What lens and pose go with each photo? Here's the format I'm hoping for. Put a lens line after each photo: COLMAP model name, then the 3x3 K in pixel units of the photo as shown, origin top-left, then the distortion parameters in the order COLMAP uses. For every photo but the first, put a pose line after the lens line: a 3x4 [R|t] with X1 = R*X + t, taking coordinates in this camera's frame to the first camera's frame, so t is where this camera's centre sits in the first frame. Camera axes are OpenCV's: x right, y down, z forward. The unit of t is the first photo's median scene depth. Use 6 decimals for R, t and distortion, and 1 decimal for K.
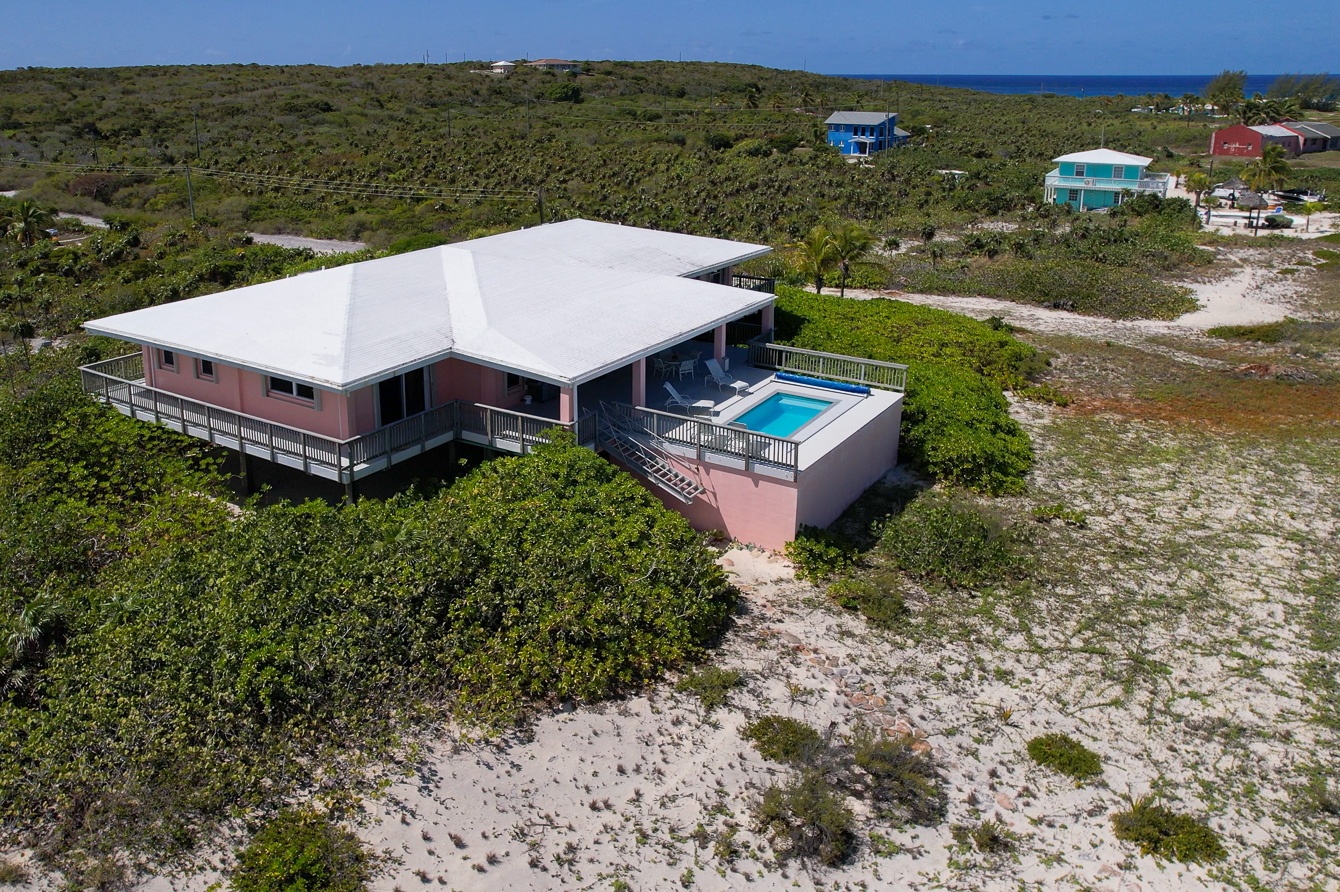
lens RADIAL K [[982.8, 0, 670.0], [0, 982.8, 446.0], [0, 0, 1]] dist [-0.003963, -0.000692]
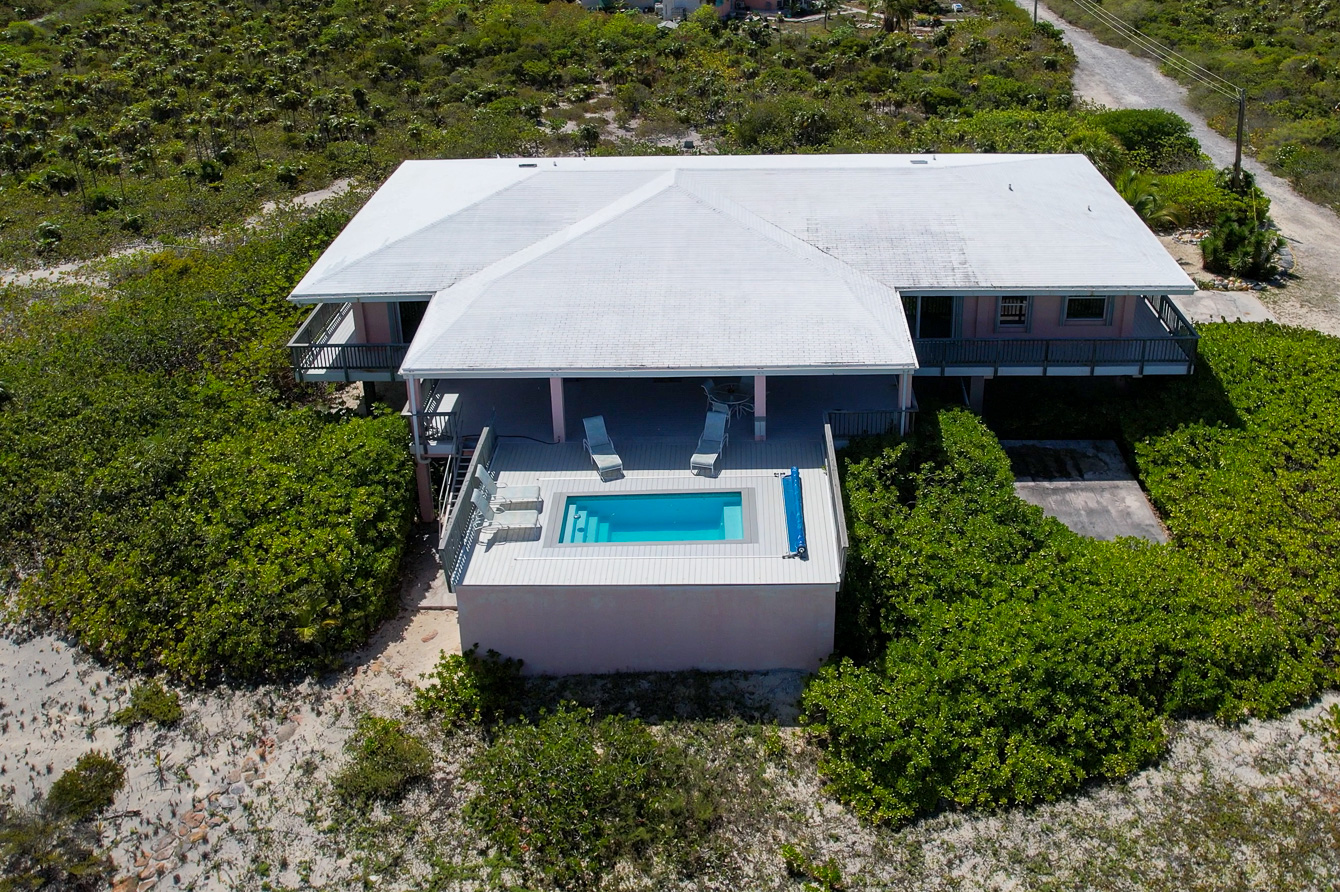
lens RADIAL K [[1129.1, 0, 670.0], [0, 1129.1, 446.0], [0, 0, 1]] dist [0.007608, 0.009037]
pose [[0.530214, 0.442850, -0.723019, 1.008489], [-0.295149, 0.895822, 0.332249, -0.525806], [0.794833, 0.037236, 0.605685, 0.668839]]
